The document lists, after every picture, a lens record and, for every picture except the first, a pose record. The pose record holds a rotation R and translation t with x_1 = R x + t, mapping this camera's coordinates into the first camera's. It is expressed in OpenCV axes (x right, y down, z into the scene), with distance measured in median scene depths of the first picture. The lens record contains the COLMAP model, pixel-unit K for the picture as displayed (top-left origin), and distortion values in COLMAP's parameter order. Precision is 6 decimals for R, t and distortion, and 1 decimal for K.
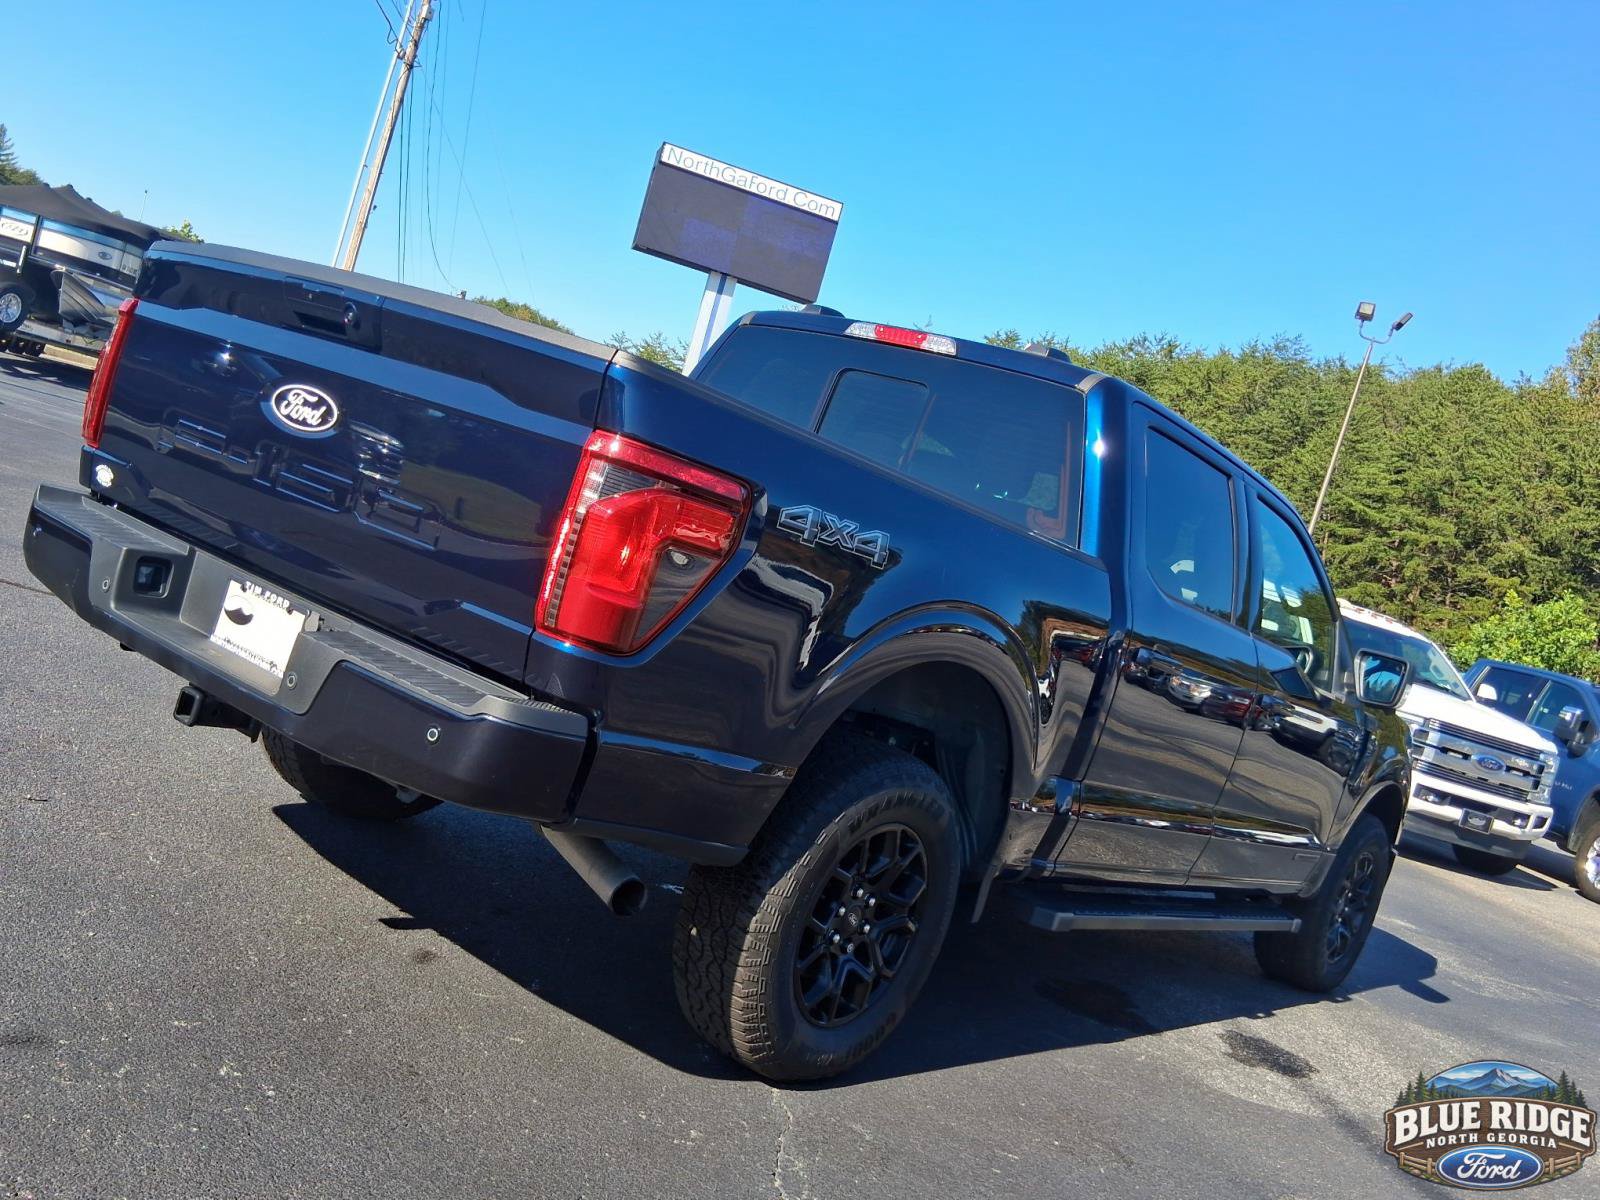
lens RADIAL K [[1470.3, 0, 800.8], [0, 1470.3, 611.3], [0, 0, 1]] dist [0.113353, -0.232069]
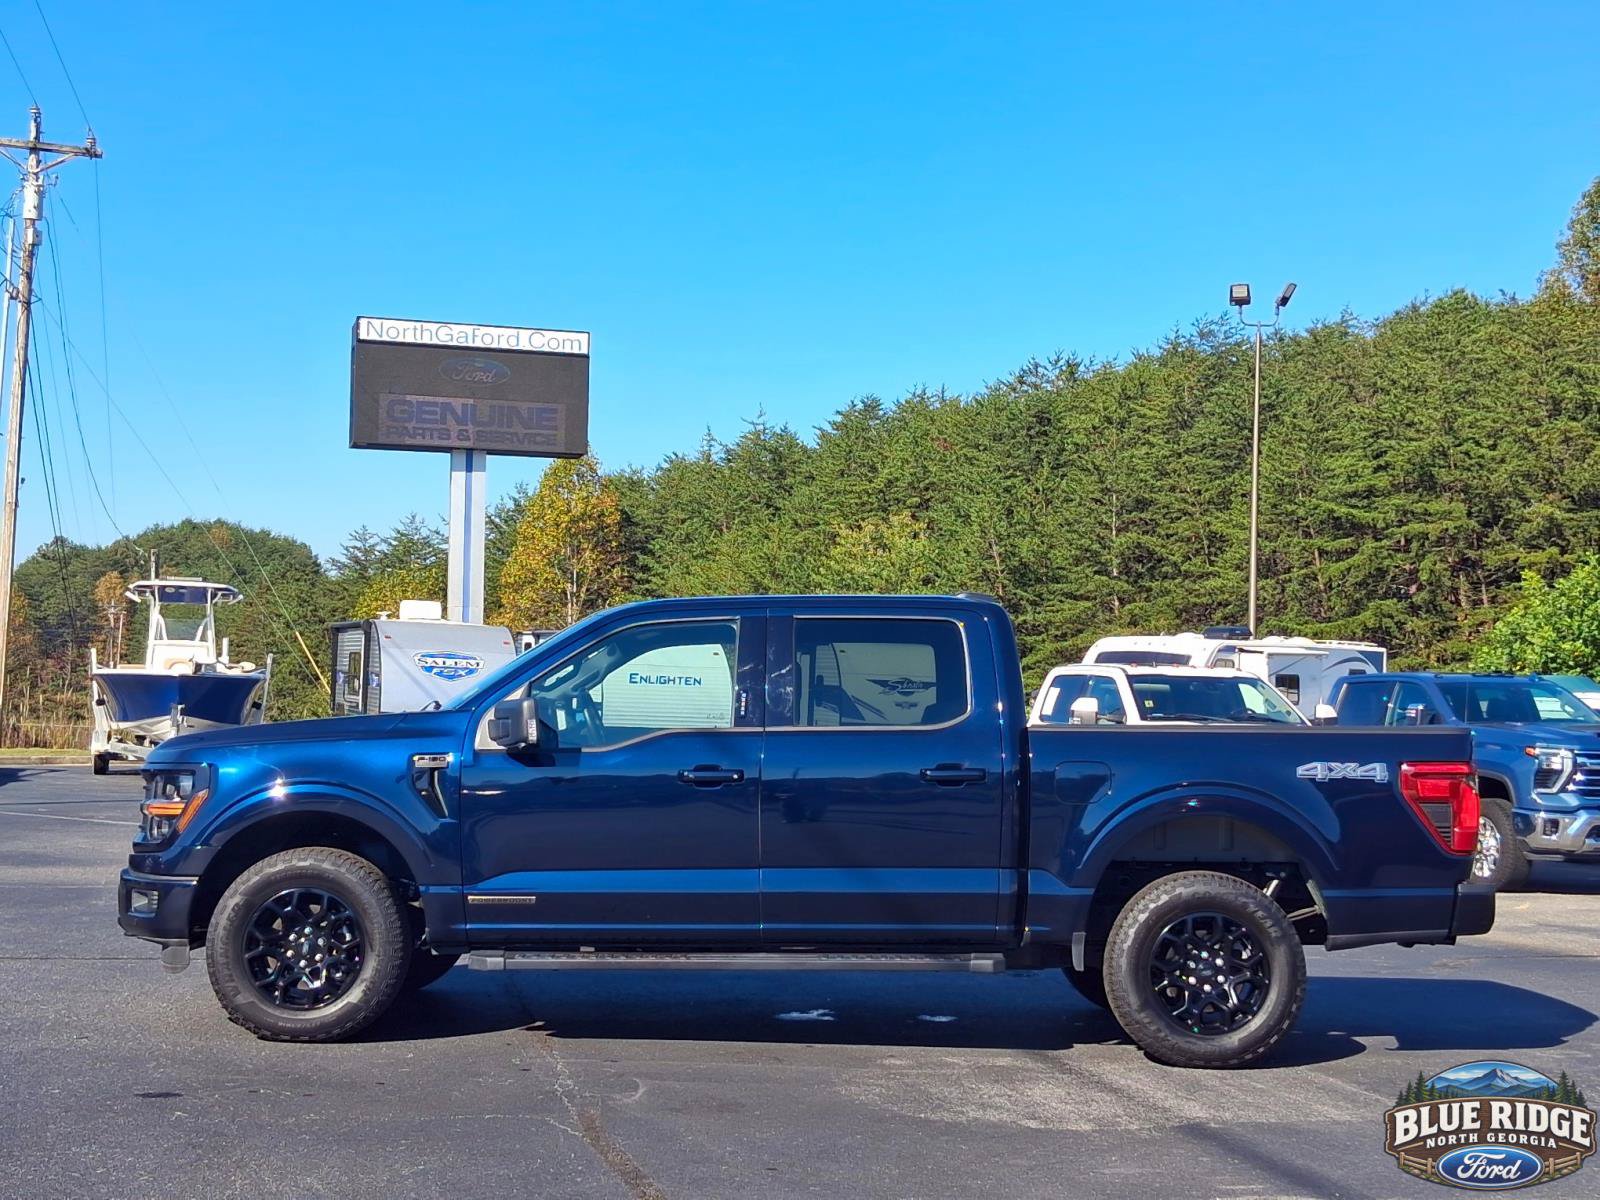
lens RADIAL K [[2076.1, 0, 821.3], [0, 2076.1, 594.8], [0, 0, 1]] dist [0.069280, -0.096758]
pose [[0.963130, -0.256105, 0.082409, 0.009948], [0.263432, 0.959933, -0.095559, 0.004811], [-0.054634, 0.113745, 0.992007, -0.068757]]
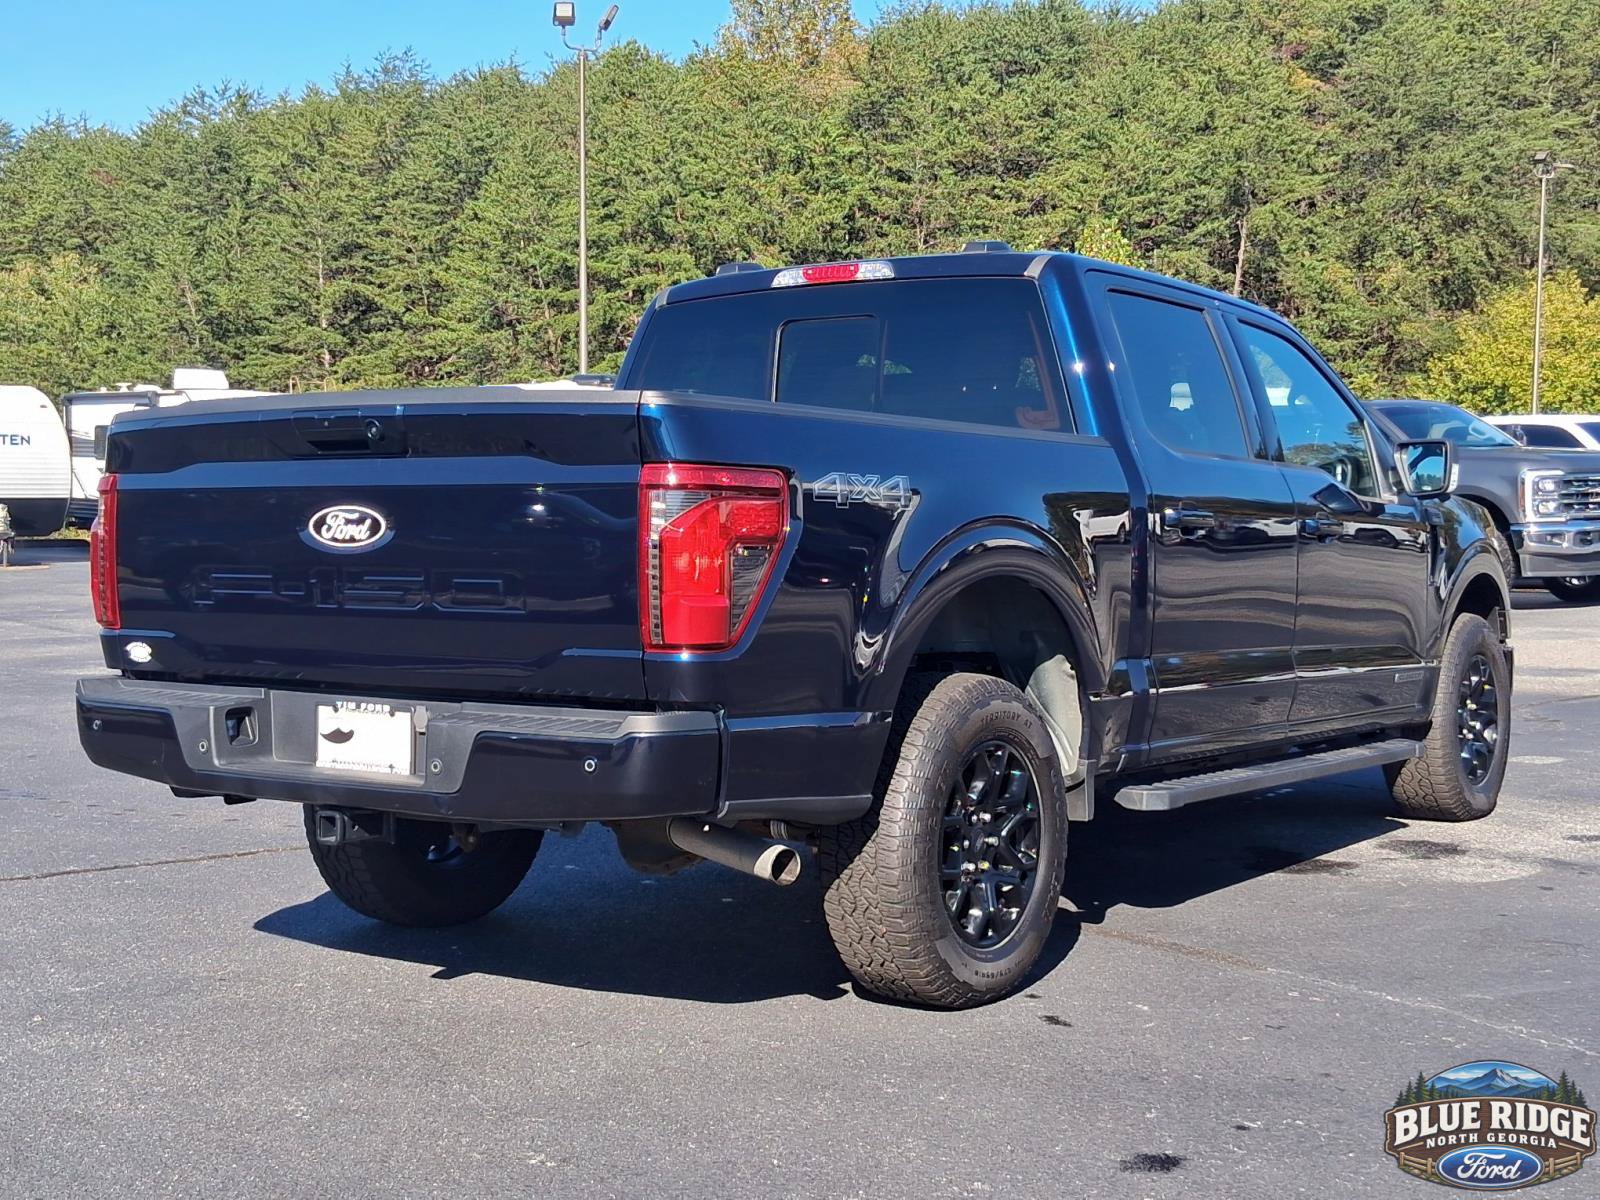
lens RADIAL K [[2076.1, 0, 821.3], [0, 2076.1, 594.8], [0, 0, 1]] dist [0.069280, -0.096758]
pose [[0.842308, -0.311614, 0.439790, -0.043613], [0.282379, 0.950124, 0.132387, -0.013025], [-0.459108, 0.012677, 0.888290, -0.006125]]
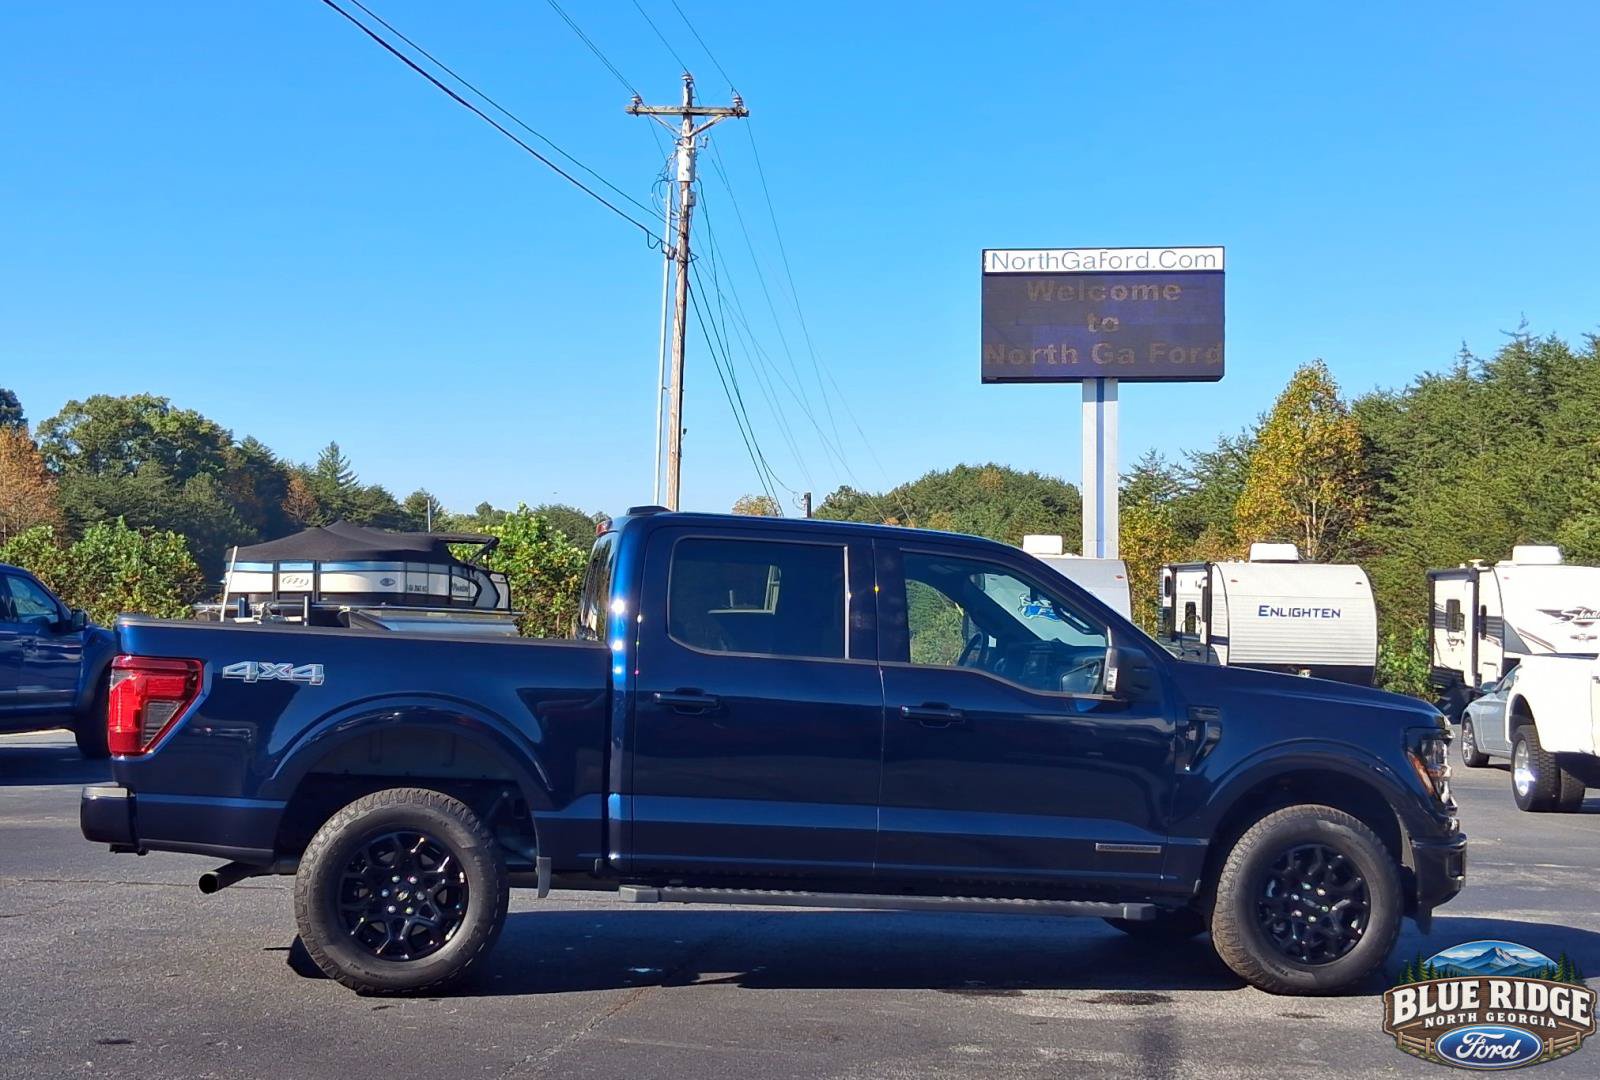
lens RADIAL K [[2148.9, 0, 826.1], [0, 2148.9, 541.4], [0, 0, 1]] dist [-0.001097, -0.033310]
pose [[0.921498, -0.282477, -0.266547, 0.046712], [0.238897, 0.953368, -0.184438, 0.015694], [0.306217, 0.106282, 0.946010, -0.059007]]
